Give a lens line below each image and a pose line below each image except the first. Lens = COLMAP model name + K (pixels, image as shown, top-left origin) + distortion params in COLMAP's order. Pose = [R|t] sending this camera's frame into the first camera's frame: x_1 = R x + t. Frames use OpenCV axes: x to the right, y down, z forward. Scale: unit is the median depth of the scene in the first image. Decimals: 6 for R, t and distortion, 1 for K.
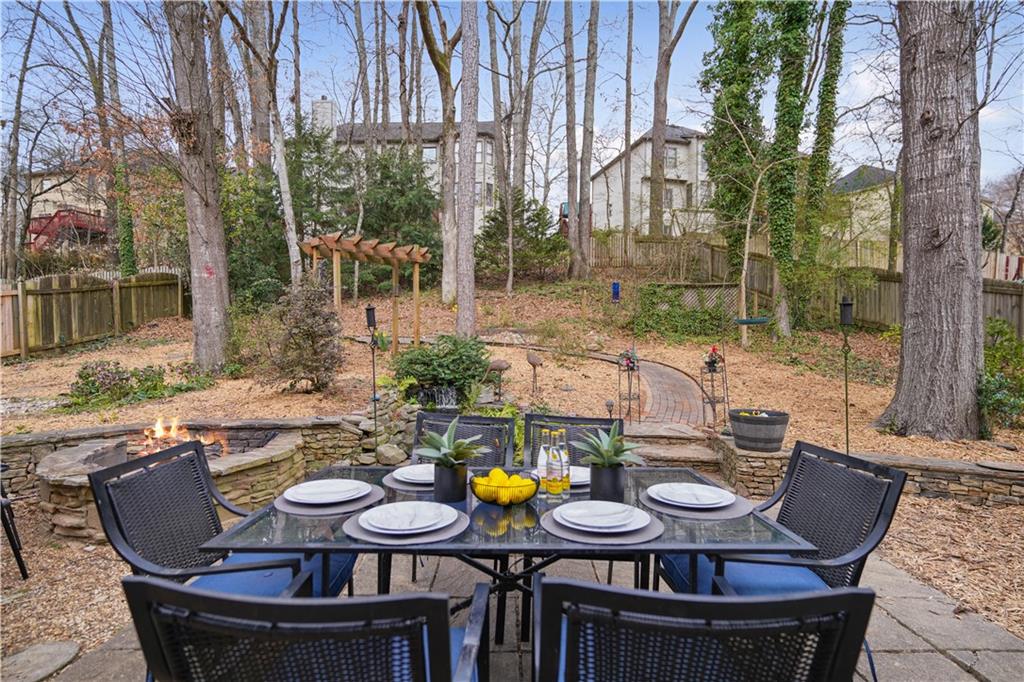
lens RADIAL K [[505.4, 0, 537.3], [0, 505.4, 344.5], [0, 0, 1]] dist [-0.003194, -0.002418]
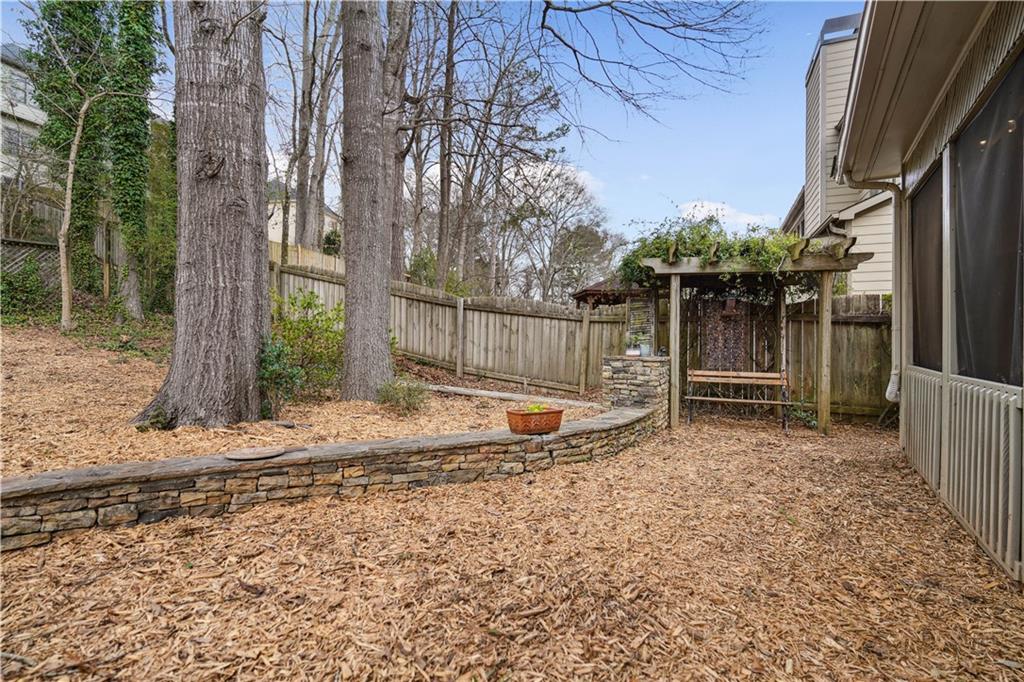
lens RADIAL K [[505.4, 0, 504.1], [0, 505.4, 339.0], [0, 0, 1]] dist [-0.003194, -0.002418]
pose [[0.528592, -0.002738, 0.848872, 0.380558], [0.001800, 0.999996, 0.002105, 0.052966], [-0.848874, 0.000415, 0.528595, 0.215518]]
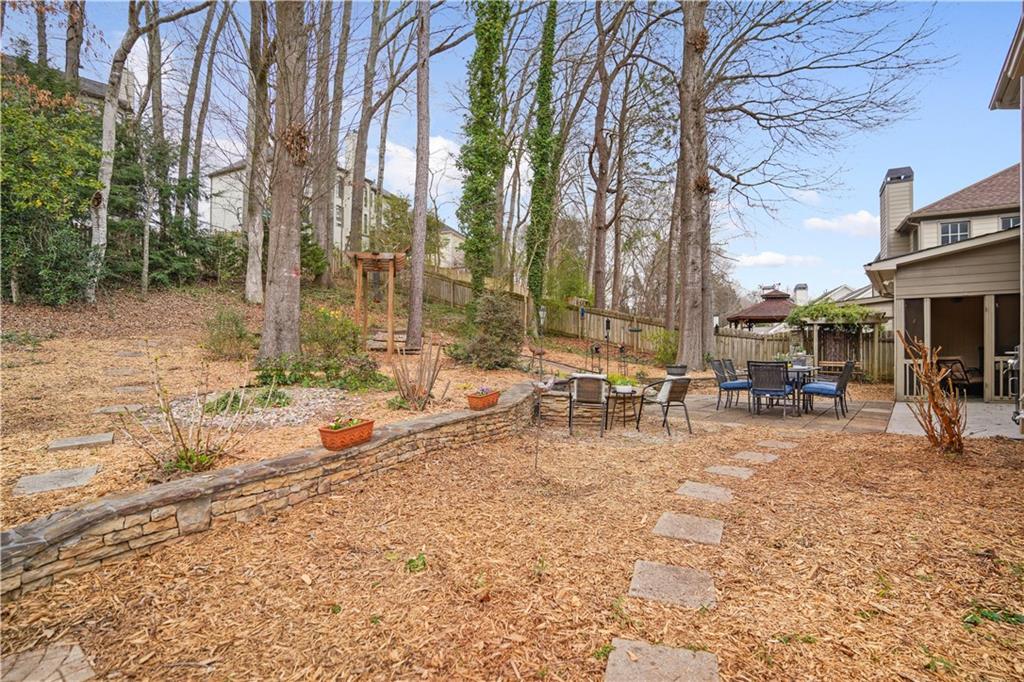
lens RADIAL K [[505.4, 0, 519.4], [0, 505.4, 338.1], [0, 0, 1]] dist [-0.003194, -0.002418]
pose [[0.625748, 0.006001, 0.780002, -2.026319], [0.005195, 0.999916, -0.011860, 0.020072], [-0.780008, 0.011473, 0.625665, -0.025816]]
